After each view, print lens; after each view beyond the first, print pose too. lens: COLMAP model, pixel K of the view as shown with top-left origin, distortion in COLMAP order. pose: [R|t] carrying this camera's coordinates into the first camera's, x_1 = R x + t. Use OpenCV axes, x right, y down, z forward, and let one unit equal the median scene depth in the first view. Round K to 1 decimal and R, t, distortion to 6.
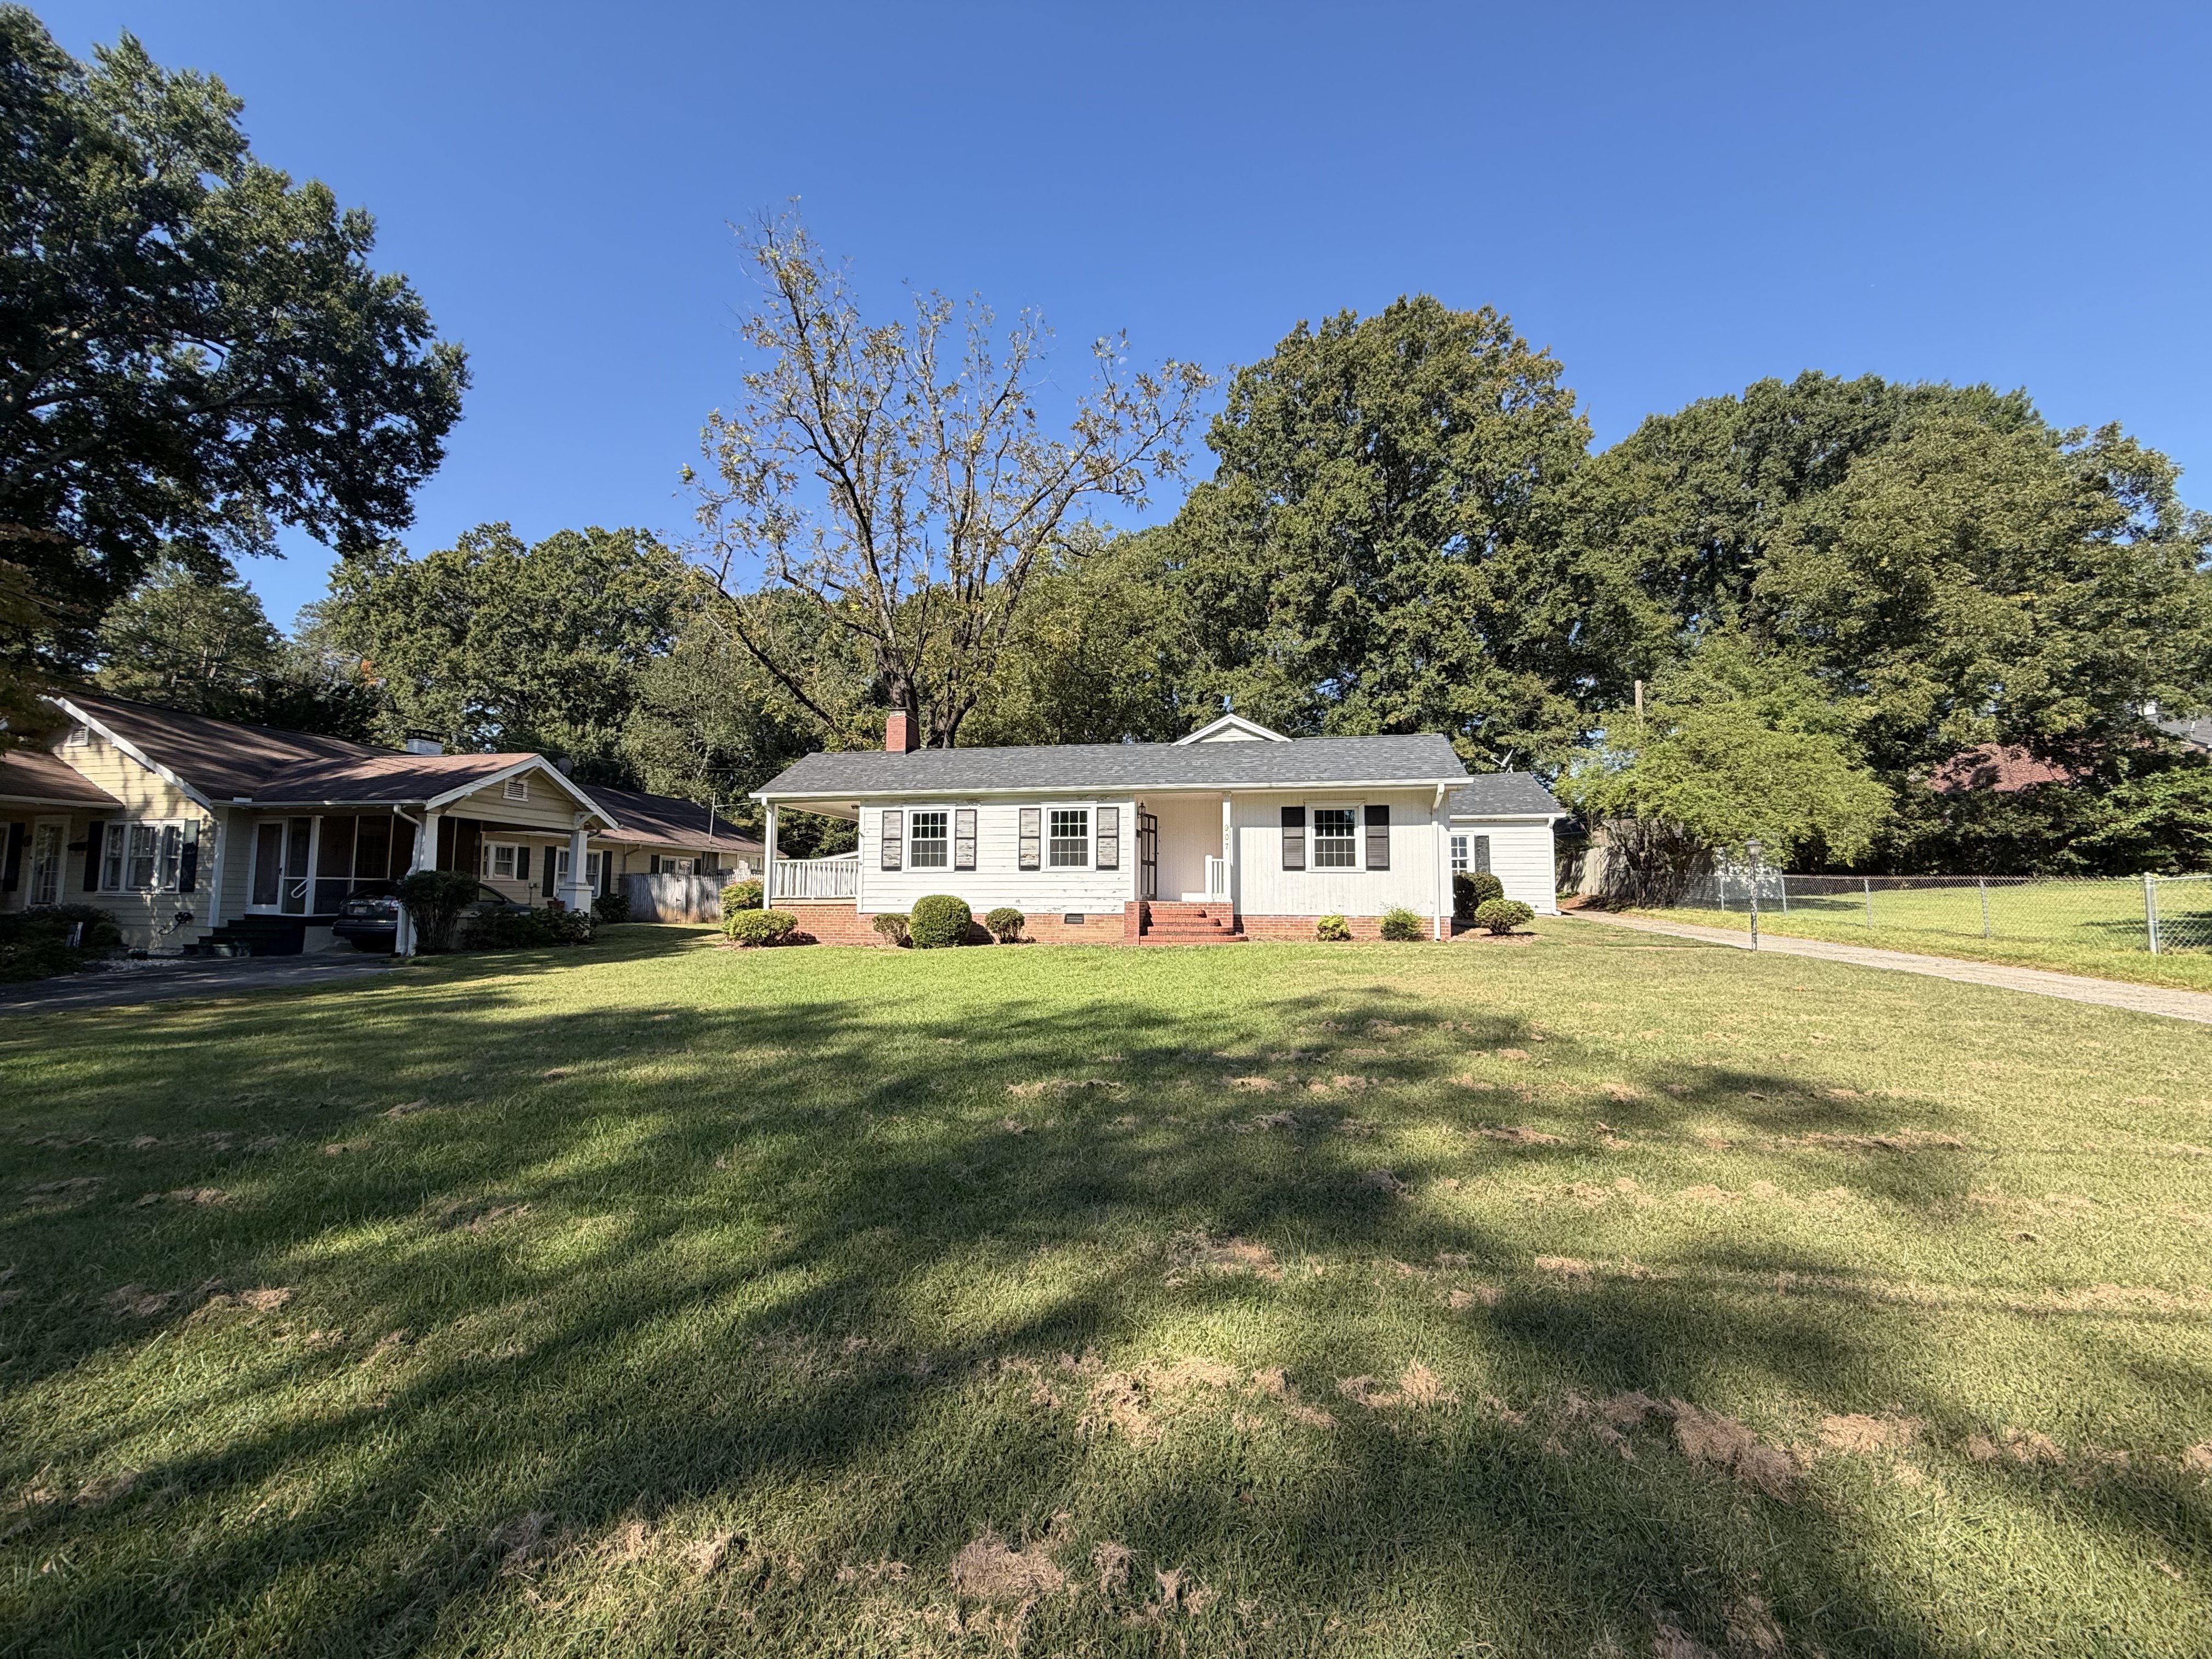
lens RADIAL K [[882.1, 0, 1105.5], [0, 882.1, 834.7], [0, 0, 1]] dist [-0.000183, 0.000329]
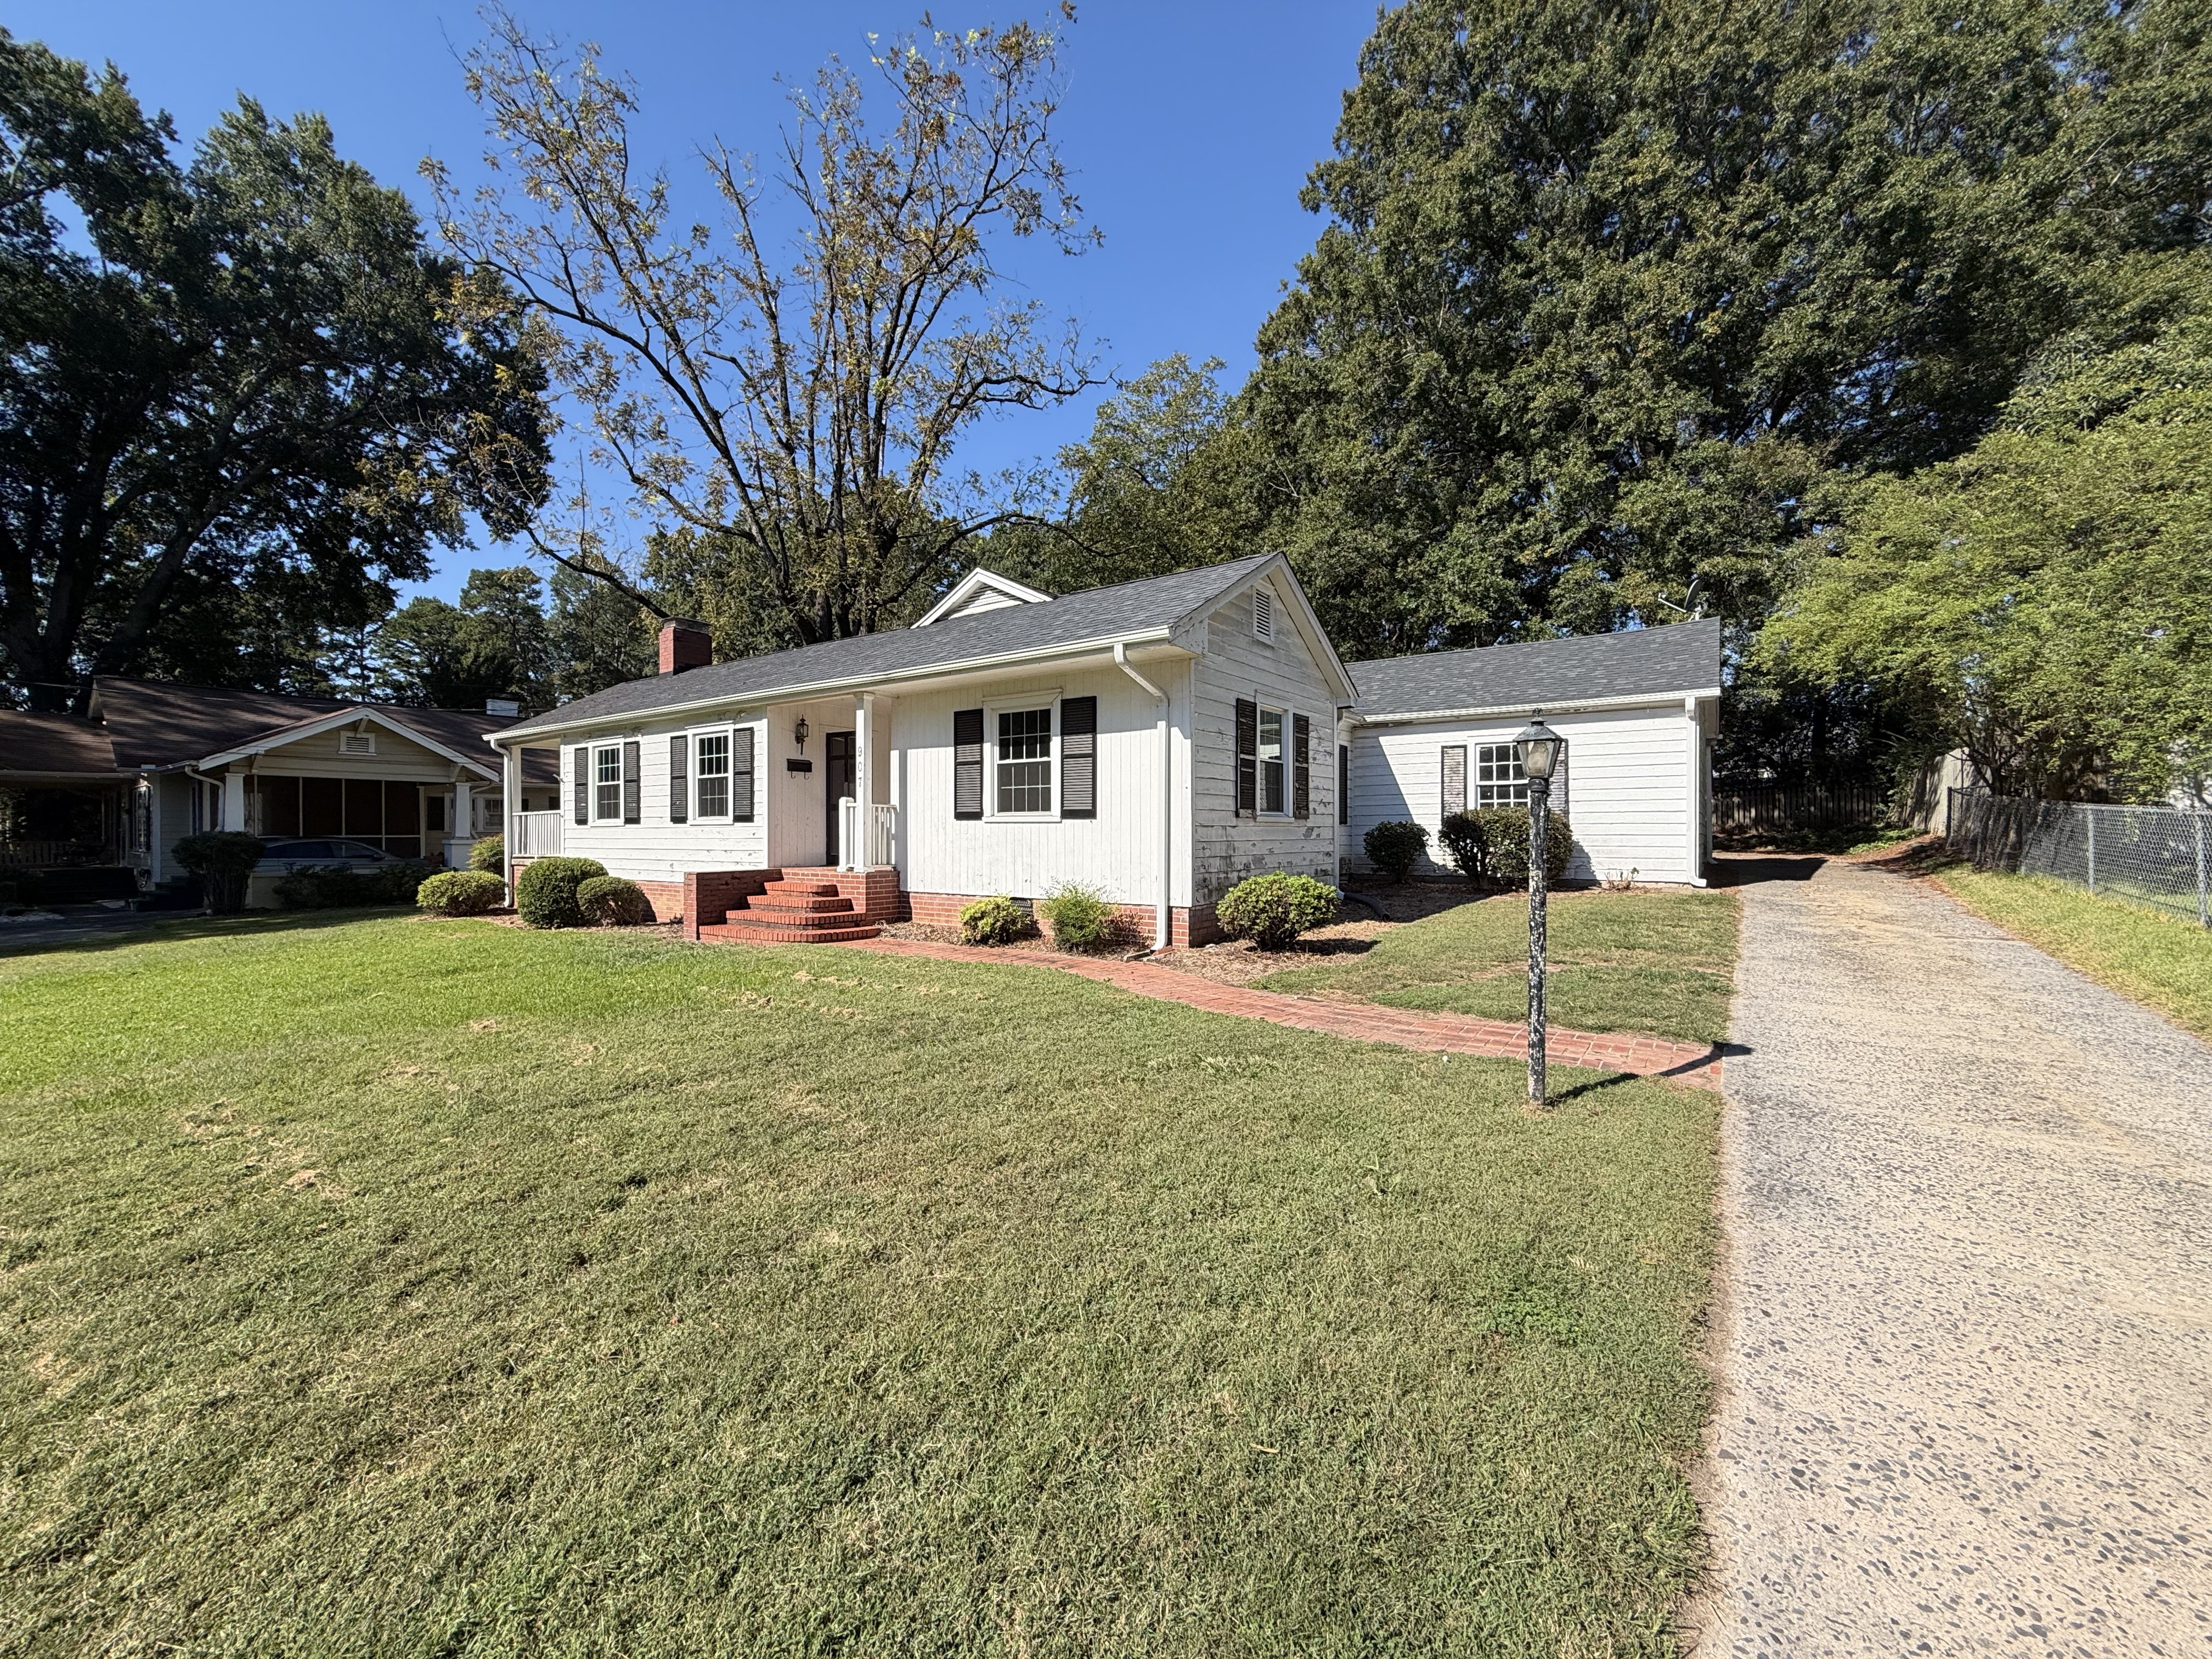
lens RADIAL K [[882.1, 0, 1106.3], [0, 882.1, 824.1], [0, 0, 1]] dist [-0.000183, 0.000329]
pose [[0.904404, -0.008695, -0.426588, 0.541735], [0.038991, 0.997293, 0.062337, 0.010769], [0.424891, -0.073011, 0.902295, 0.505398]]
